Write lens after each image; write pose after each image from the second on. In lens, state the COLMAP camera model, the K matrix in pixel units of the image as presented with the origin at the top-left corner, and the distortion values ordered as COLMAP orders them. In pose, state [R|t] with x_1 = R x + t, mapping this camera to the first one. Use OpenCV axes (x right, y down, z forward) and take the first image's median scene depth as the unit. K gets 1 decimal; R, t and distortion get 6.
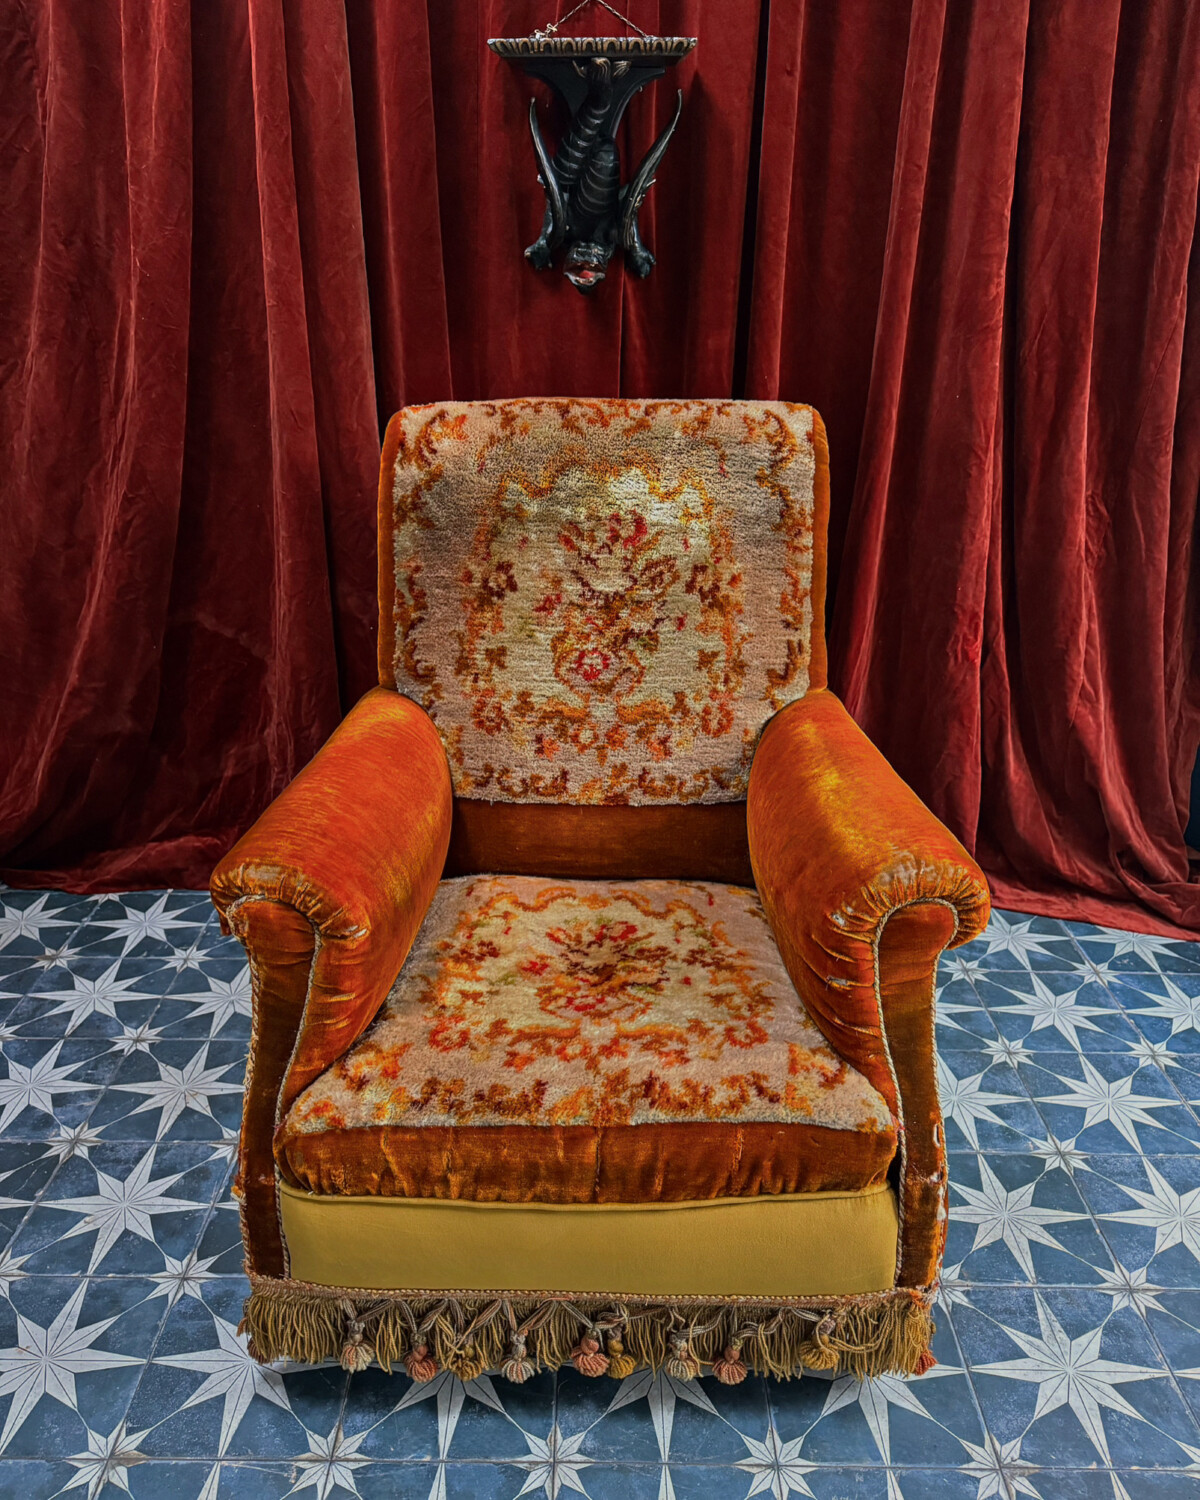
lens RADIAL K [[1140.3, 0, 598.4], [0, 1140.3, 750.6], [0, 0, 1]] dist [0.004595, -0.009195]
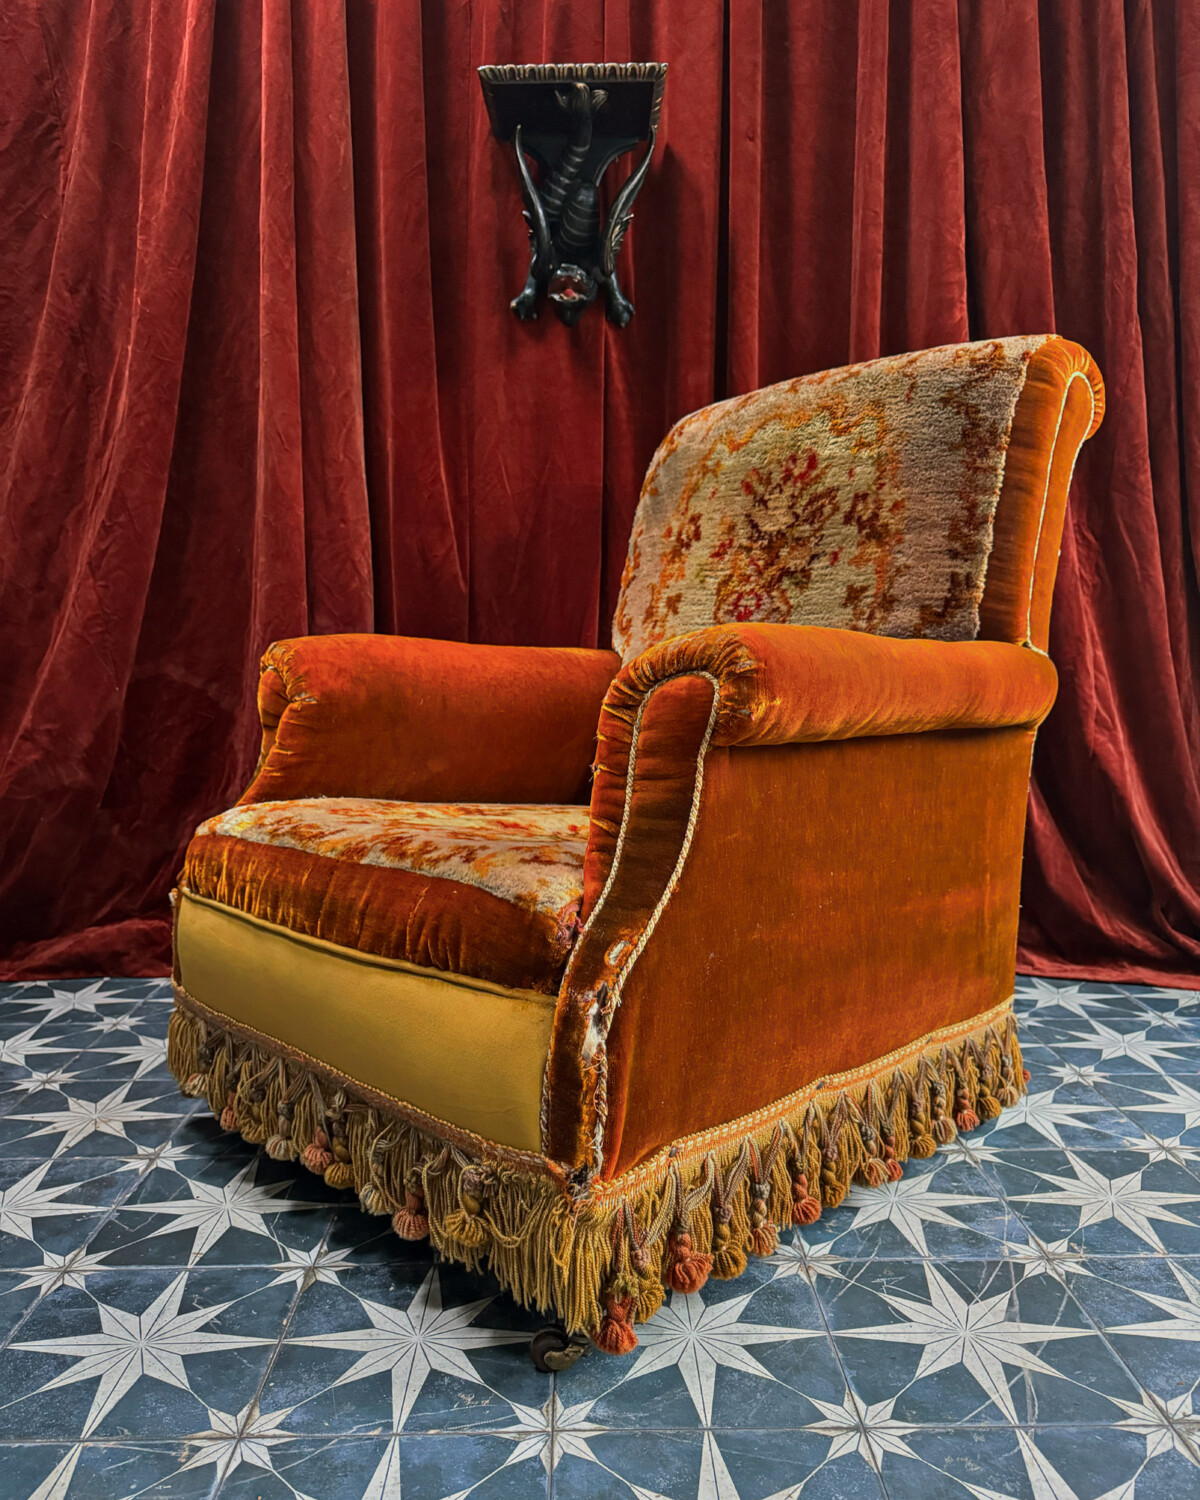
lens RADIAL K [[1141.9, 0, 600.1], [0, 1141.9, 749.9], [0, 0, 1]] dist [-0.001891, -0.002378]
pose [[0.999647, -0.017450, 0.020047, -0.010753], [0.022703, 0.952797, -0.302758, 0.289945], [-0.013818, 0.303106, 0.952857, 0.125356]]
